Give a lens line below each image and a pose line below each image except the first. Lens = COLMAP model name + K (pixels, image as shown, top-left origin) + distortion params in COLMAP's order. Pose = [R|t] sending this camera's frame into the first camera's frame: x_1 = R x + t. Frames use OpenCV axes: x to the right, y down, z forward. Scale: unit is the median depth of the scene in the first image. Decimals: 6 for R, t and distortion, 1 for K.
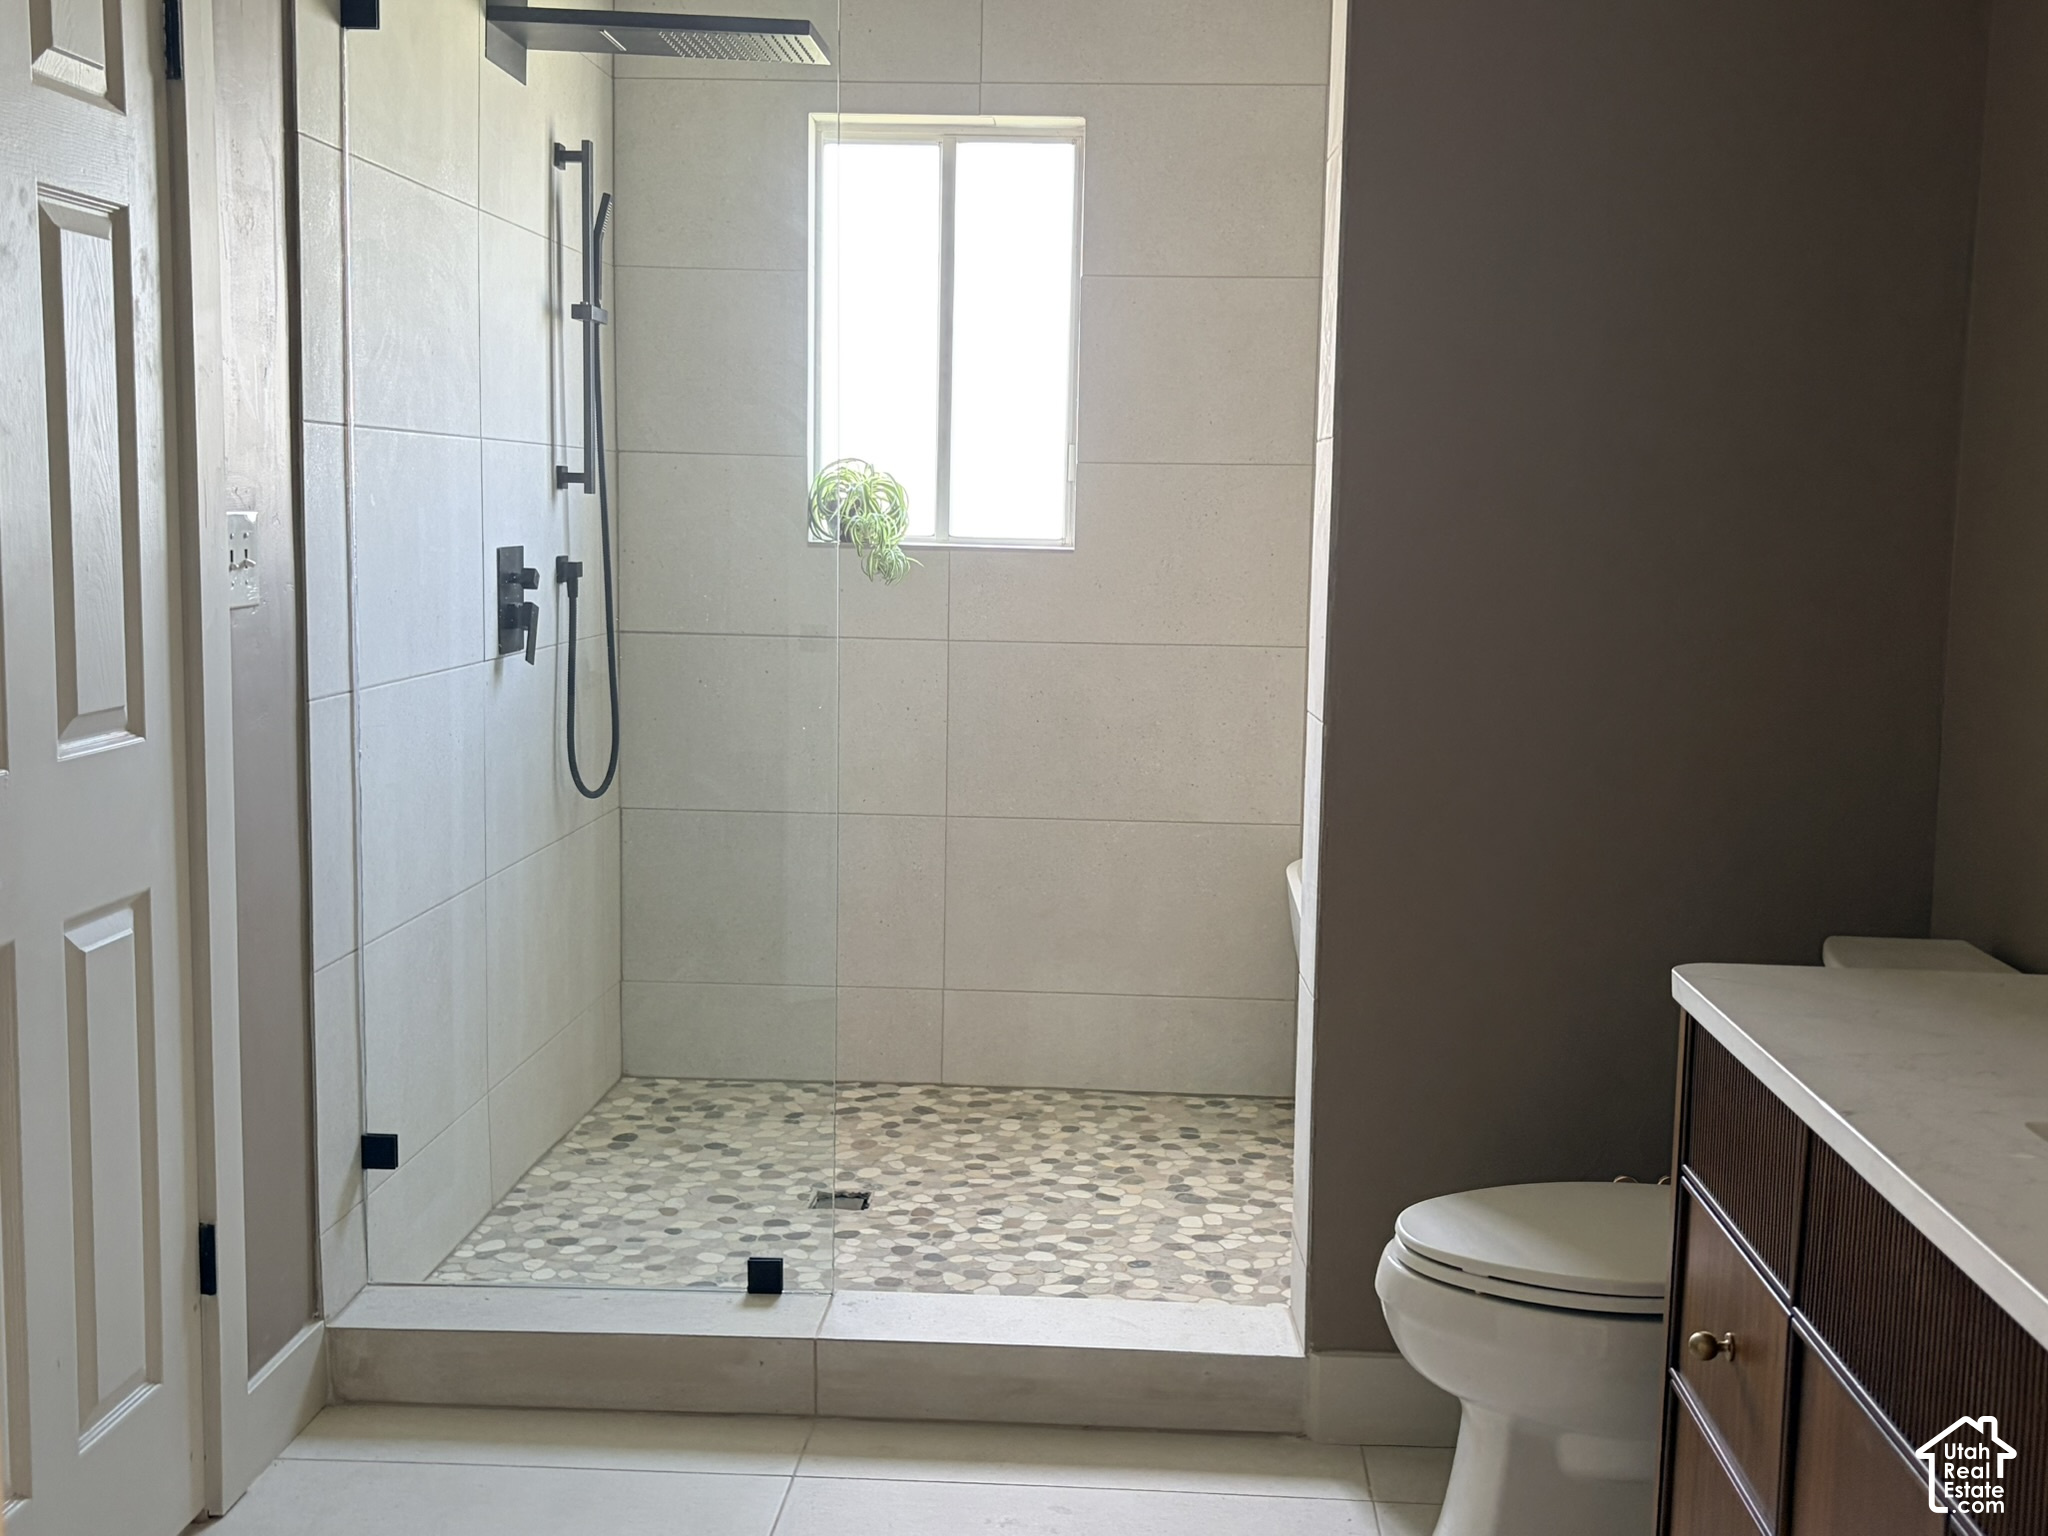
lens RADIAL K [[2192.3, 0, 1033.3], [0, 2192.3, 775.3], [0, 0, 1]] dist [0.026228, 0.000000]
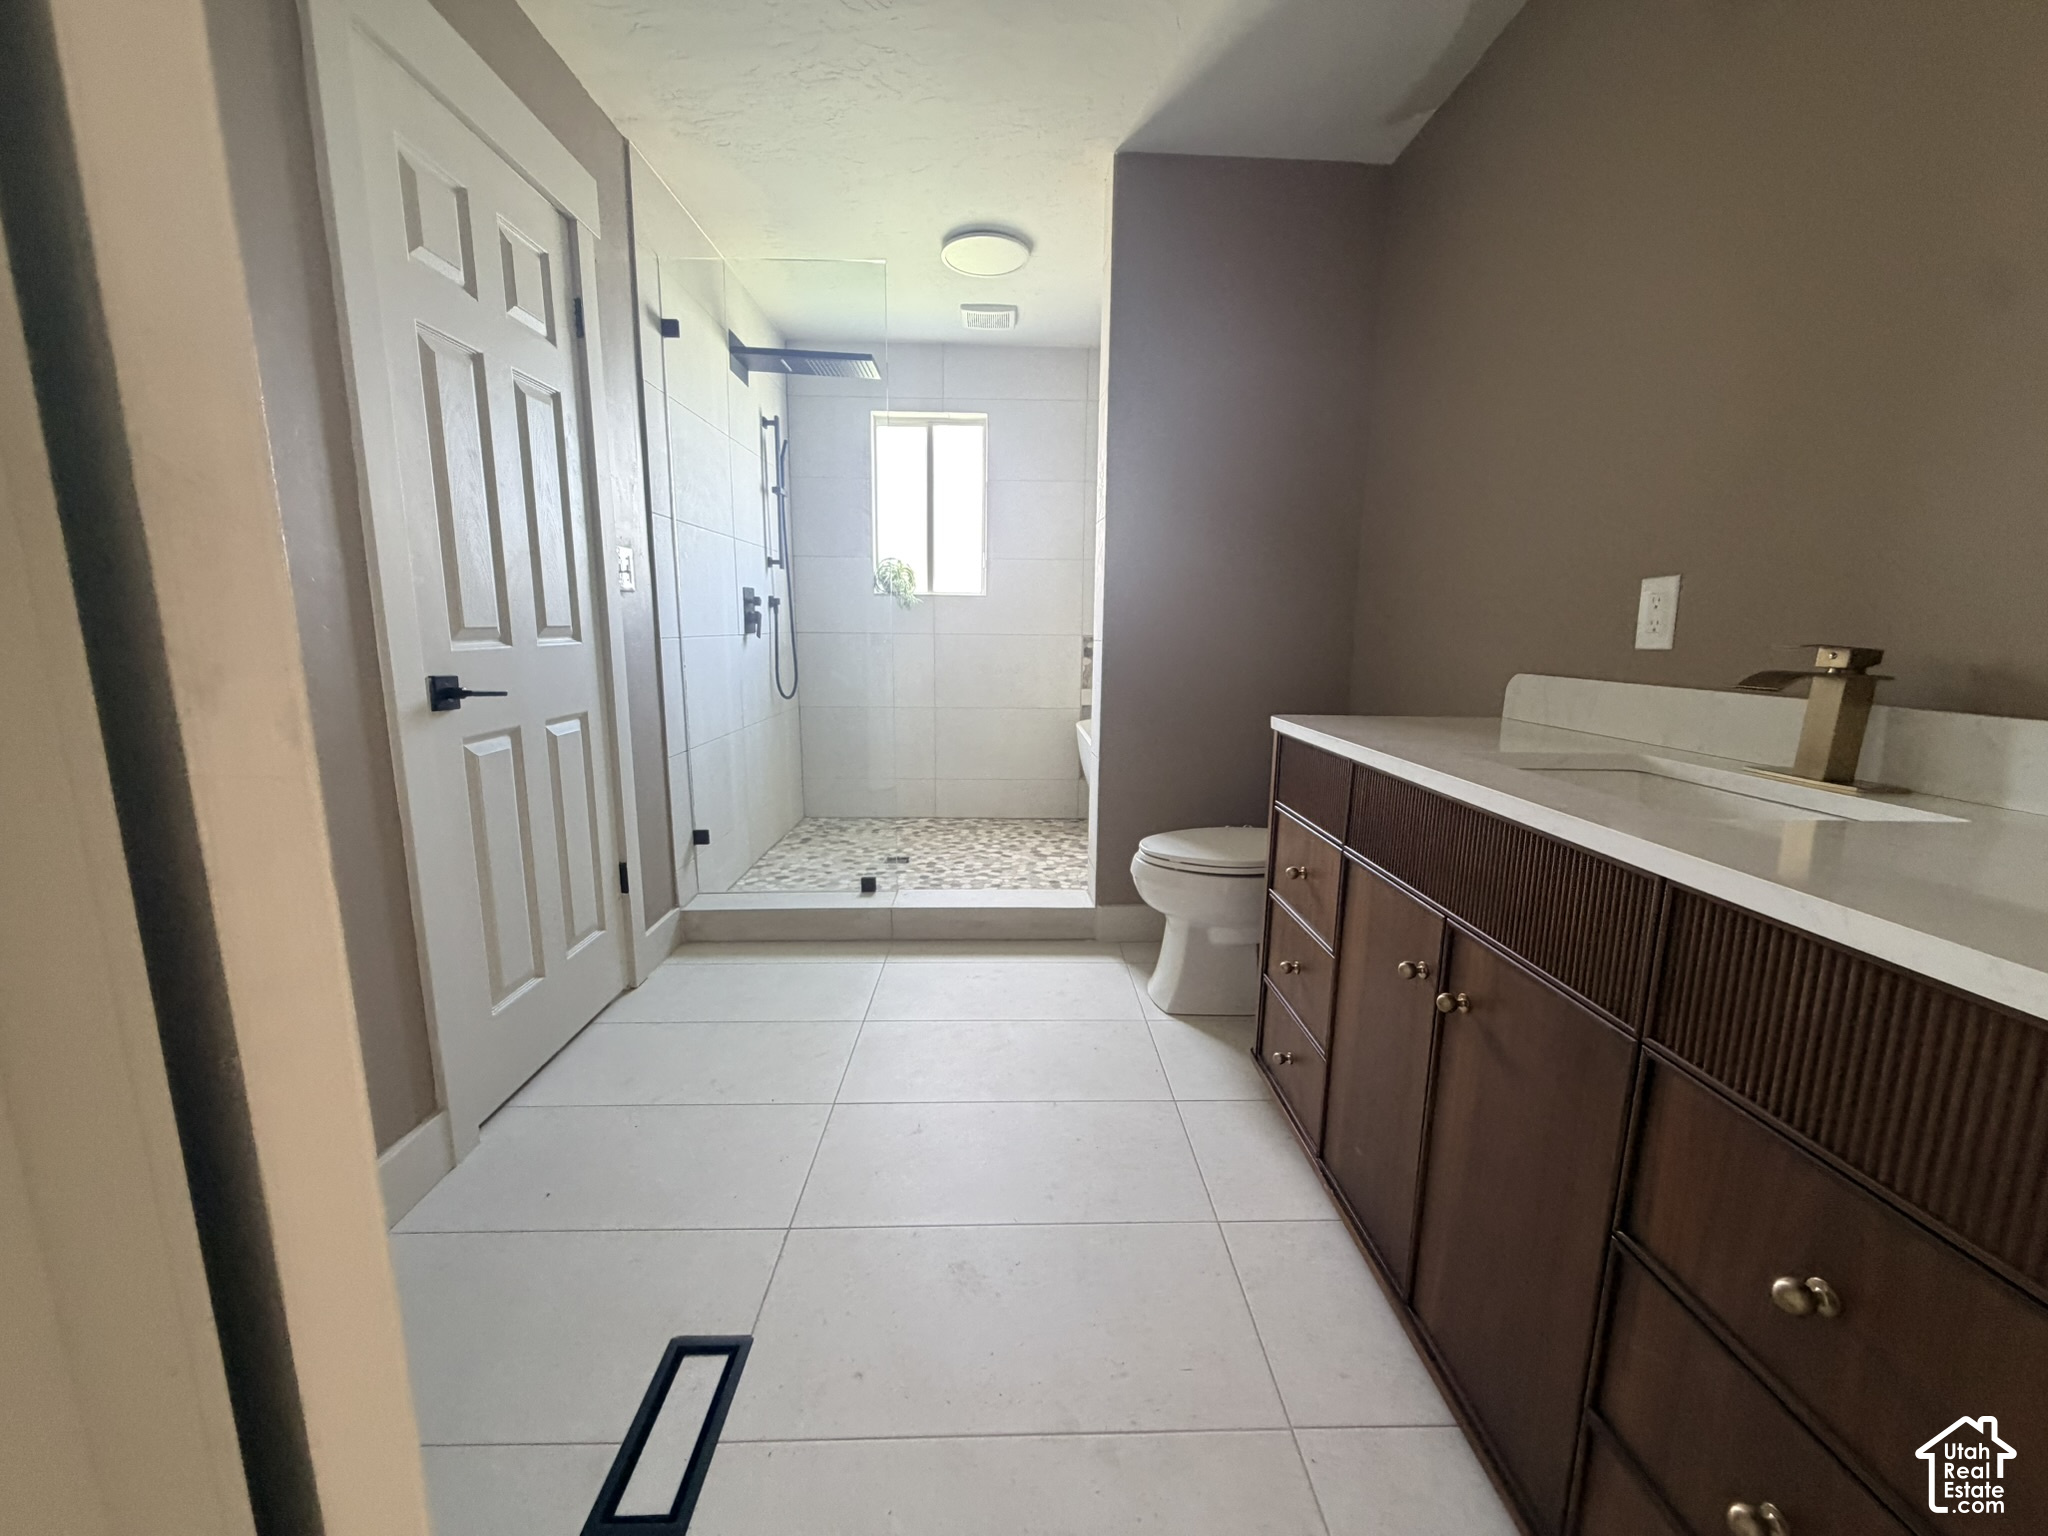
lens RADIAL K [[820.3, 0, 1020.6], [0, 820.3, 780.1], [0, 0, 1]] dist [-0.001692, 0.000987]
pose [[0.996907, -0.022590, 0.075274, -0.018724], [0.017965, 0.997941, 0.061564, 0.053388], [-0.076510, -0.060021, 0.995261, 0.092052]]
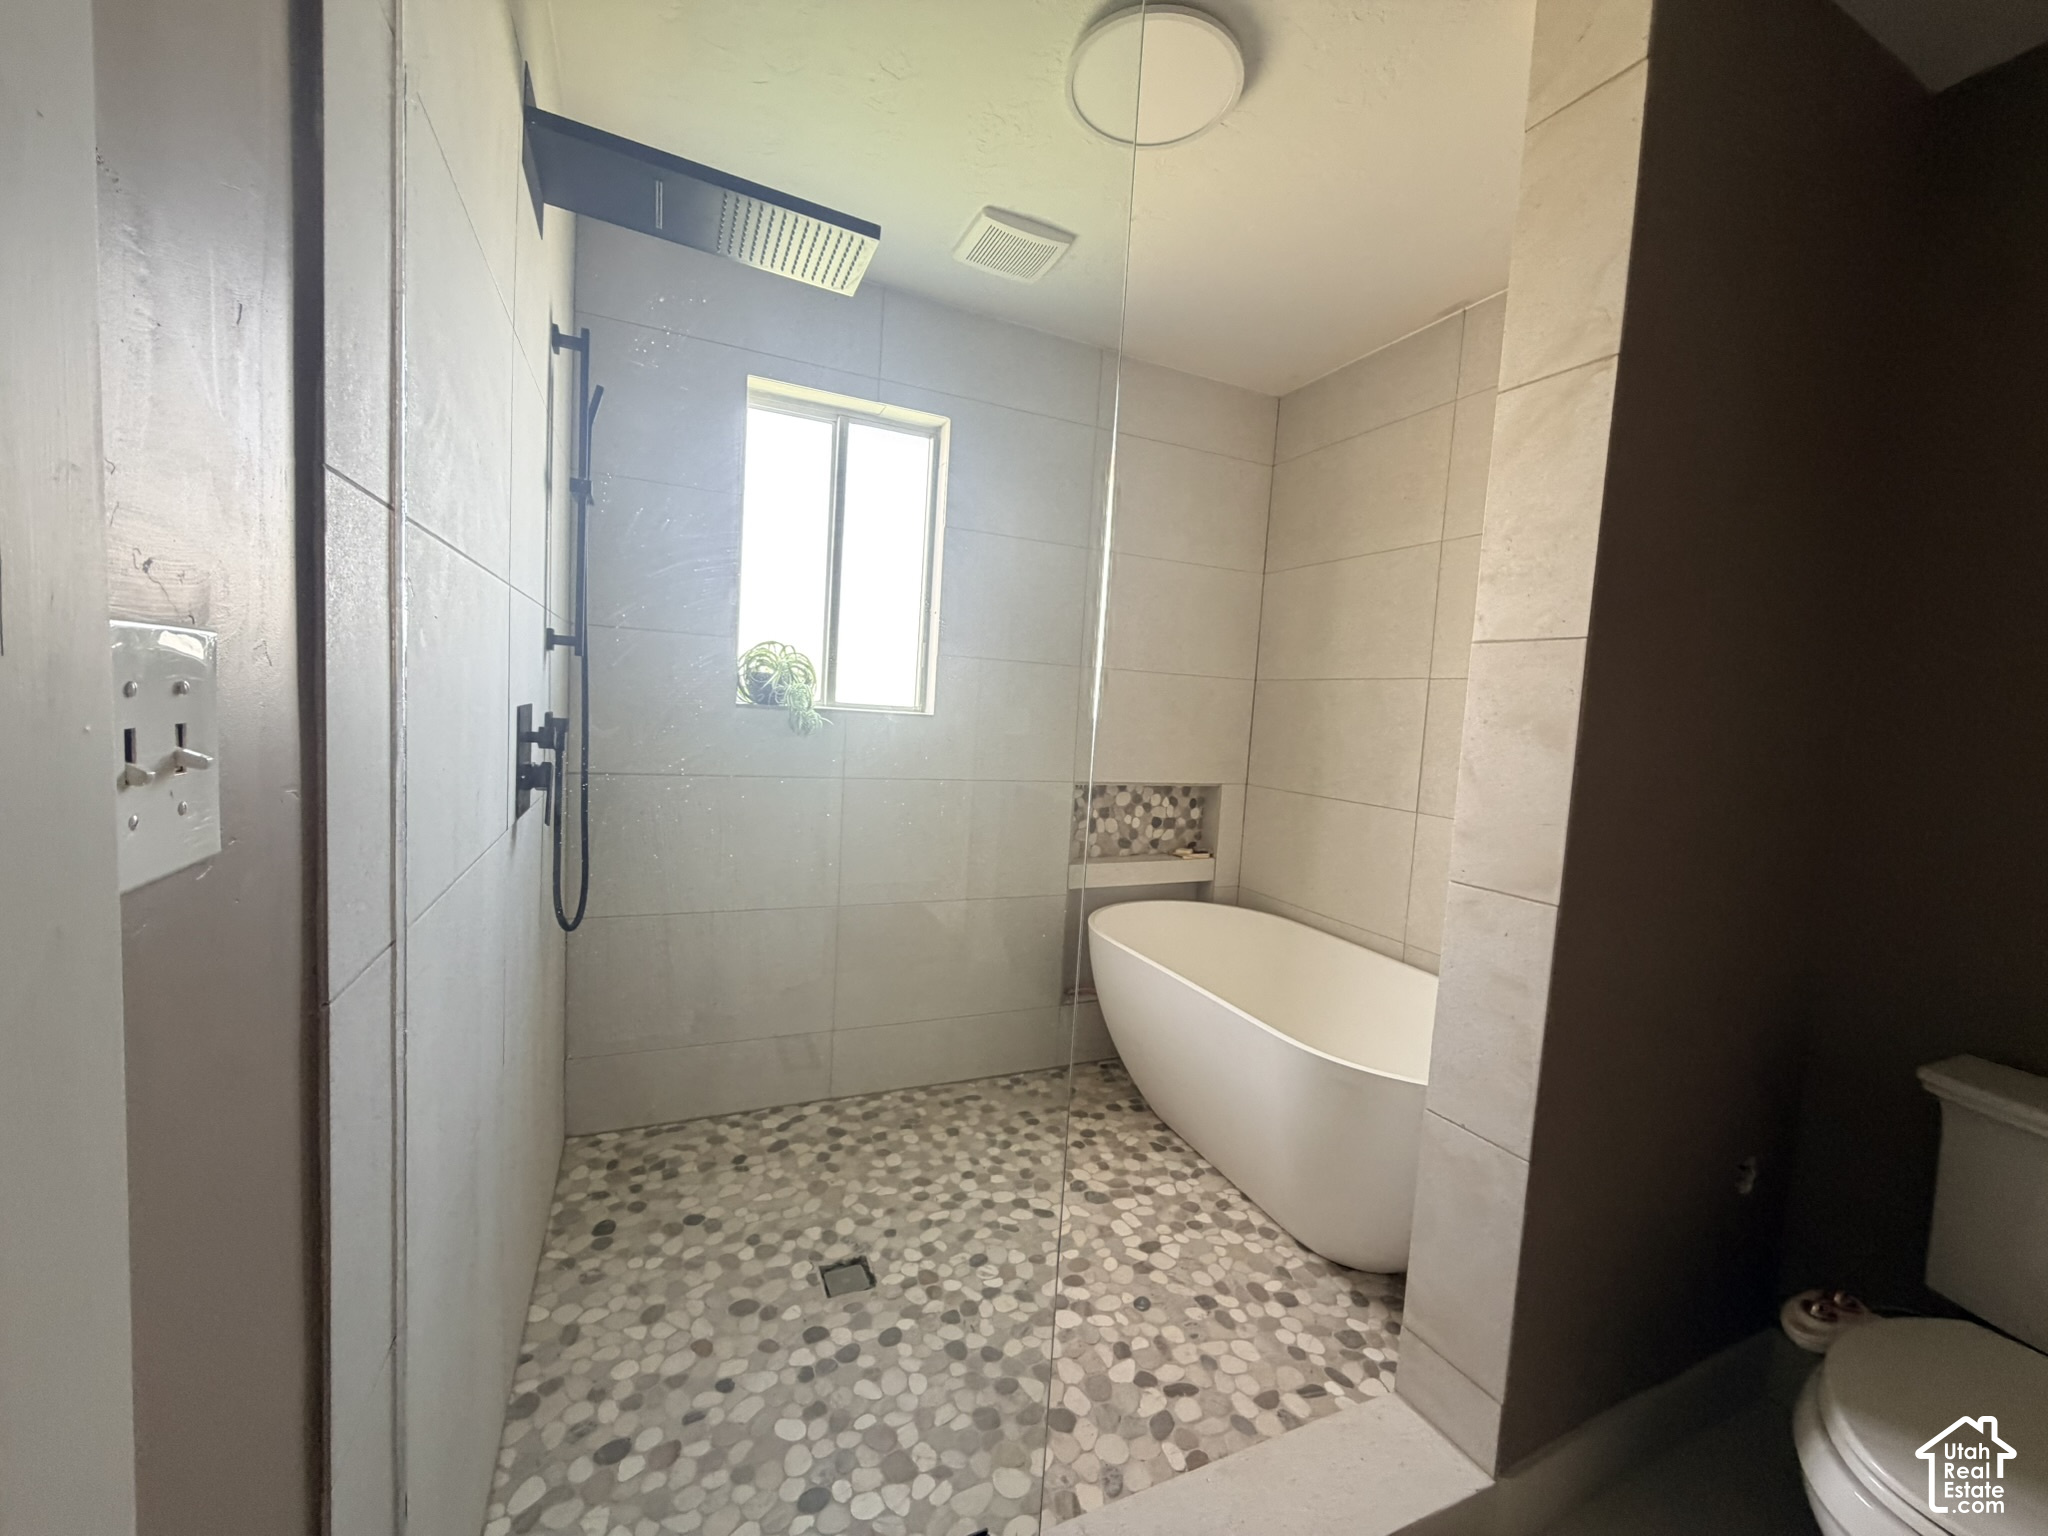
lens RADIAL K [[820.3, 0, 1006.6], [0, 820.3, 768.8], [0, 0, 1]] dist [-0.001692, 0.000987]
pose [[0.891425, -0.008517, 0.453088, -0.212918], [0.021697, 0.999479, -0.023901, -0.063822], [-0.452648, 0.031136, 0.891145, 0.584640]]
